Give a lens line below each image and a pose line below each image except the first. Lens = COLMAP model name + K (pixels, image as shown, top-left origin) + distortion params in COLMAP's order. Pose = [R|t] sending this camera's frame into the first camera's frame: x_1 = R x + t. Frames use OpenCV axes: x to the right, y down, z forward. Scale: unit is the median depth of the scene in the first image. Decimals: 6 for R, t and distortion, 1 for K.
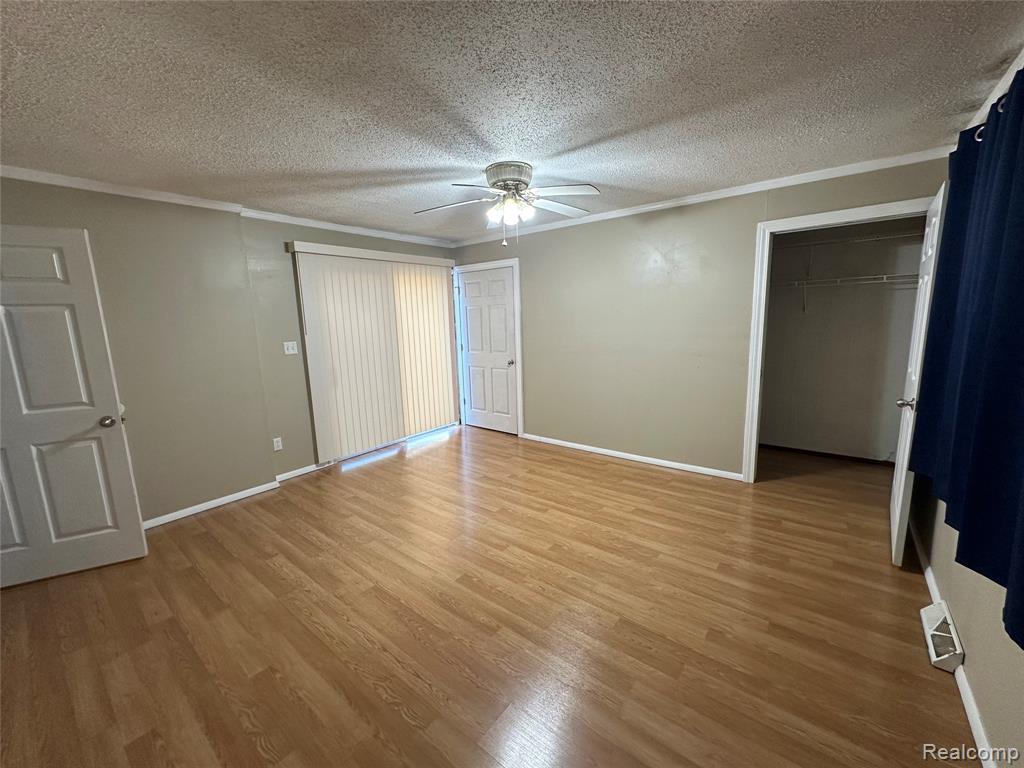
lens RADIAL K [[410.5, 0, 512.8], [0, 410.5, 383.6], [0, 0, 1]] dist [-0.002623, 0.000508]
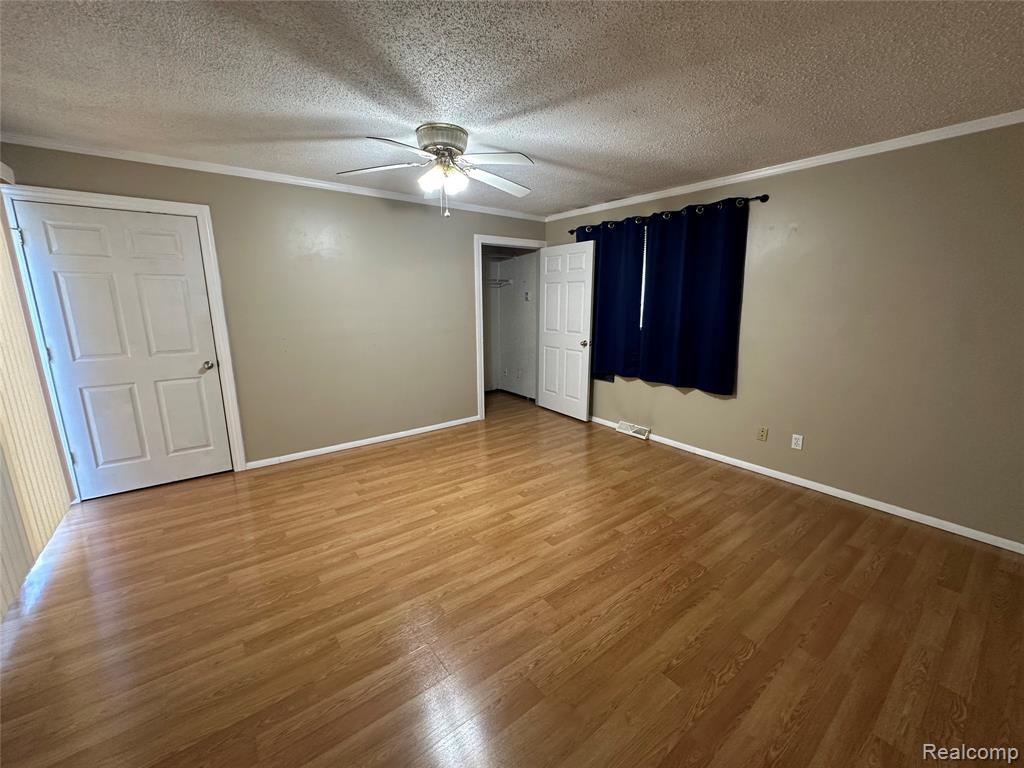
lens RADIAL K [[410.5, 0, 512.8], [0, 410.5, 383.6], [0, 0, 1]] dist [-0.002623, 0.000508]
pose [[0.238446, -0.168735, 0.956385, -0.780794], [0.150675, 0.979293, 0.135211, -0.058764], [-0.959396, 0.111863, 0.258933, 0.554320]]
